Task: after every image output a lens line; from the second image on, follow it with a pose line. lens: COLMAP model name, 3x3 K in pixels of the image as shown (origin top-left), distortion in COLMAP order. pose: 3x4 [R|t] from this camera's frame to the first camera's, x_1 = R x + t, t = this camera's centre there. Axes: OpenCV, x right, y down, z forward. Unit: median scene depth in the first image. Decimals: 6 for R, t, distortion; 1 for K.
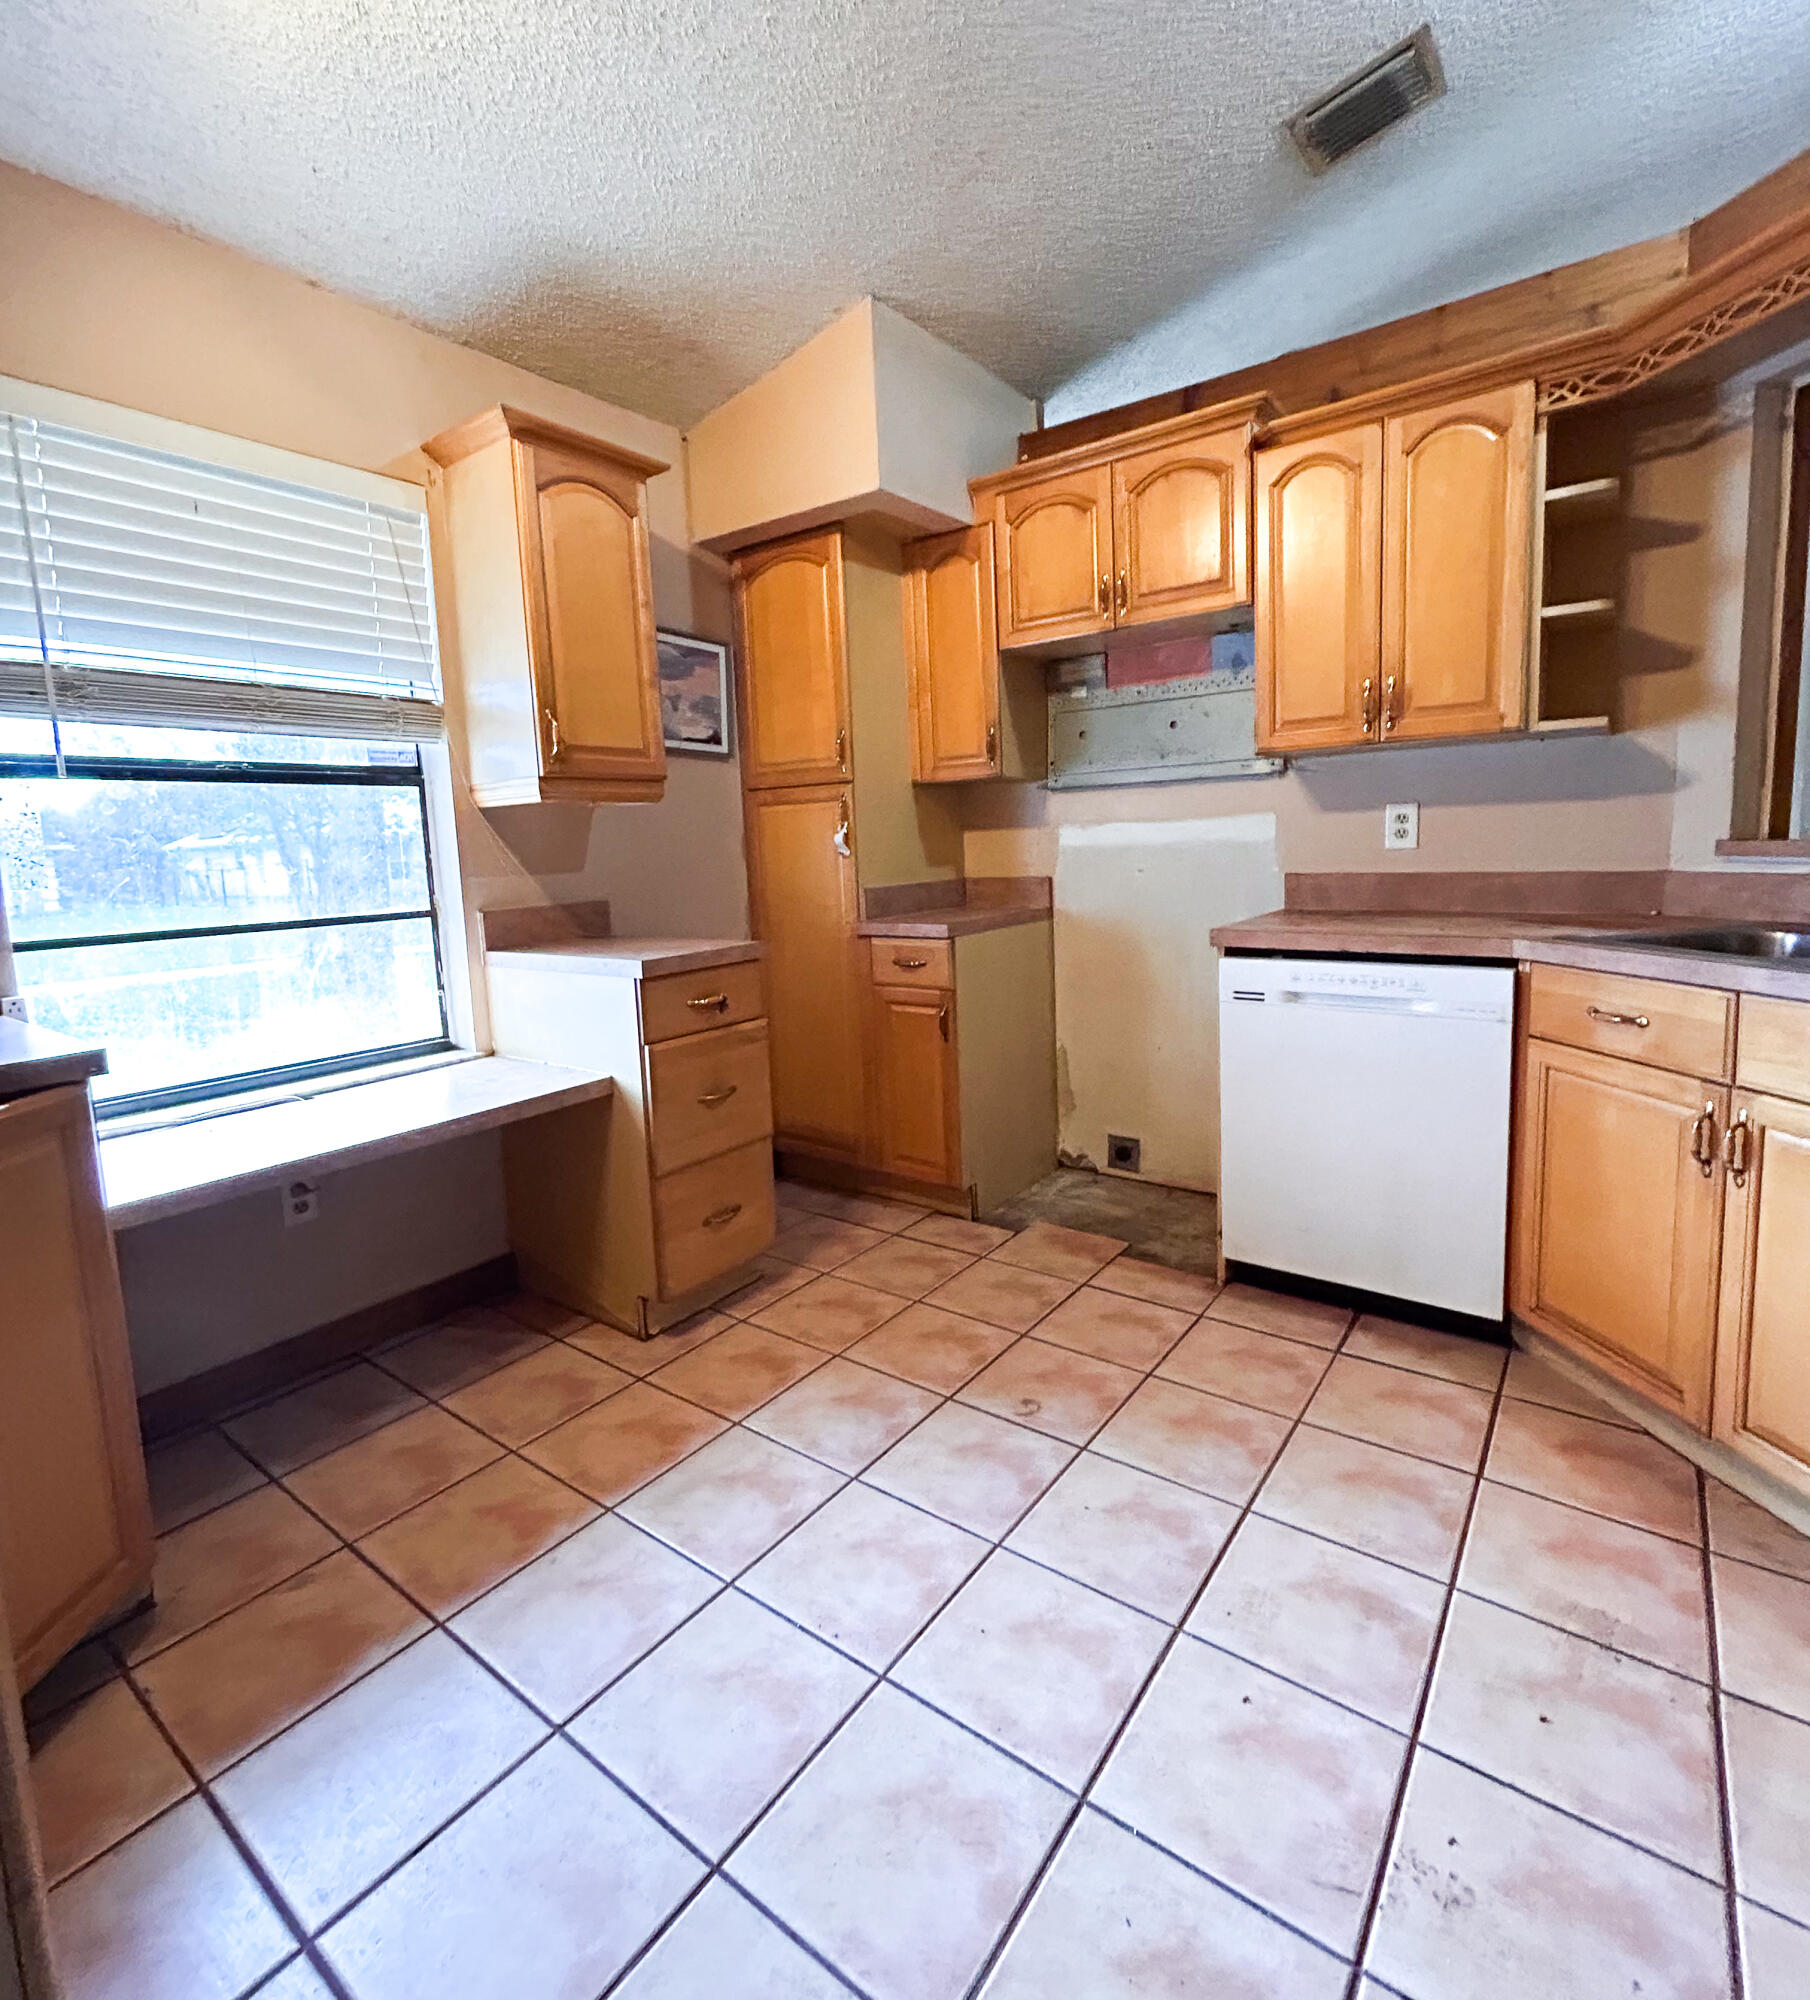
lens RADIAL K [[973.8, 0, 909.5], [0, 973.8, 955.9], [0, 0, 1]] dist [-0.005403, 0.007225]
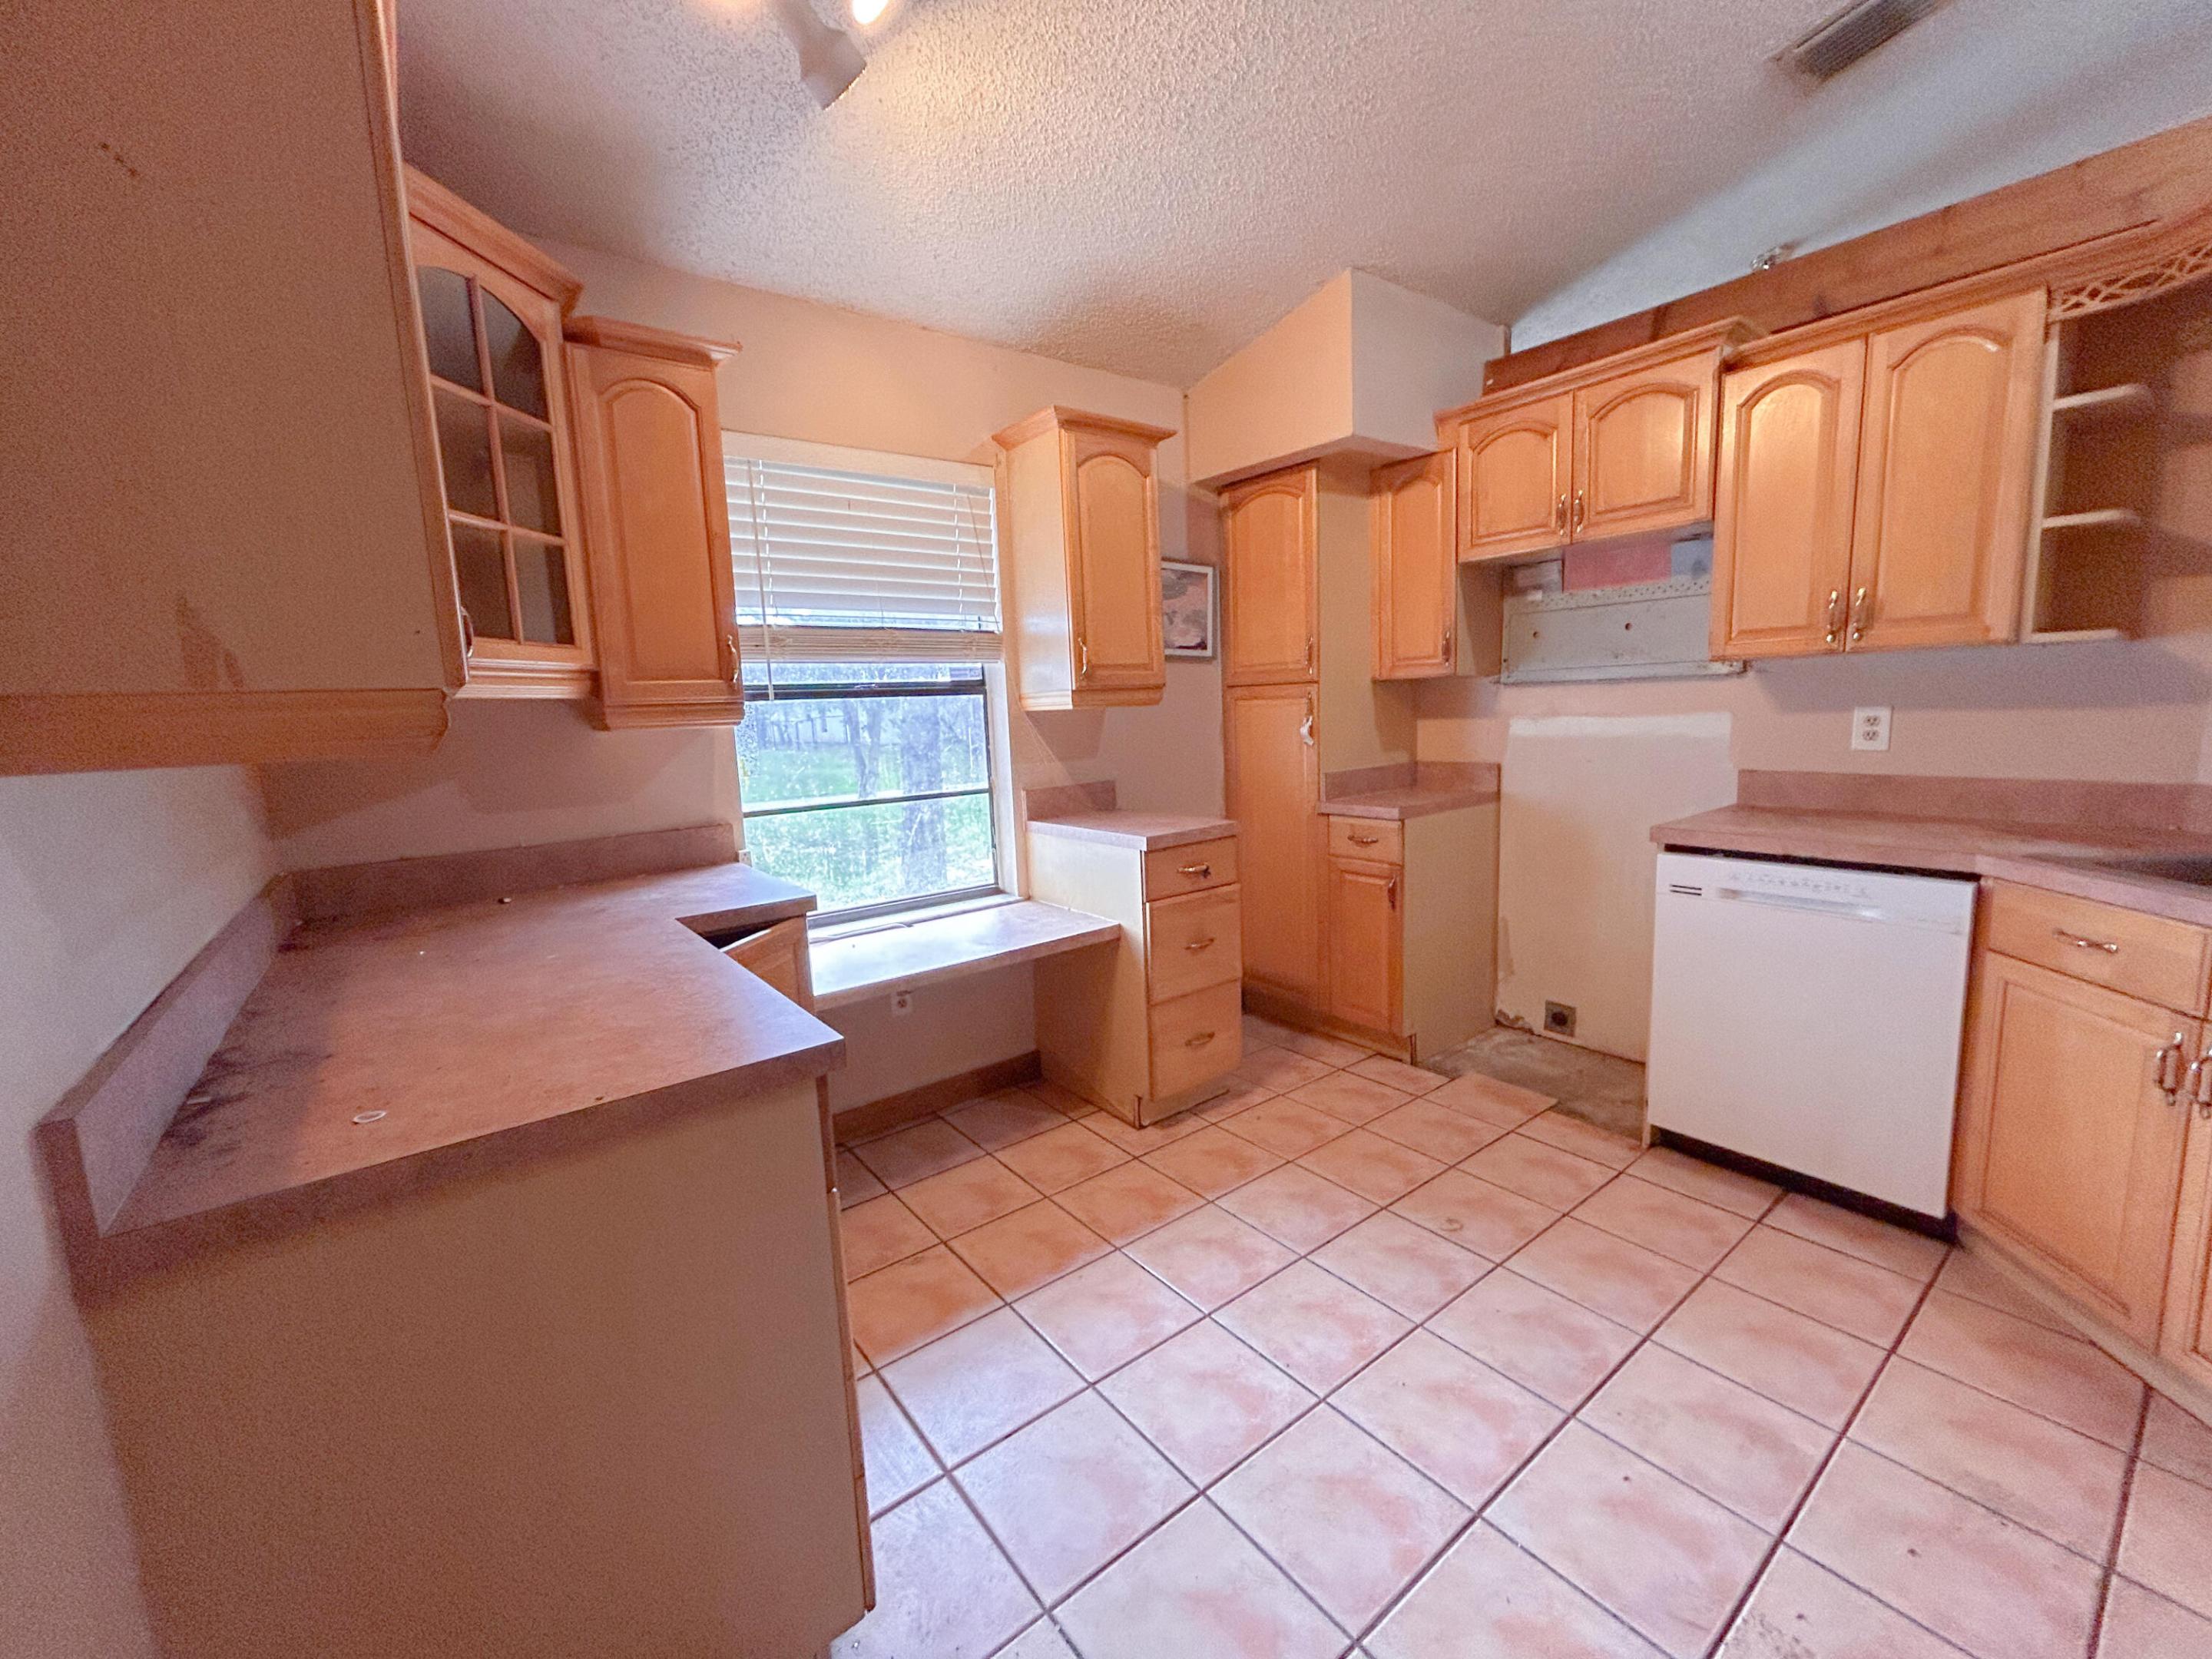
lens RADIAL K [[893.0, 0, 1106.0], [0, 893.0, 829.5], [0, 0, 1]] dist [0.004173, 0.000234]
pose [[0.961054, 0.037480, -0.273808, -0.004089], [-0.028424, 0.998912, 0.036970, -0.043236], [0.274896, -0.027747, 0.961074, -0.134960]]
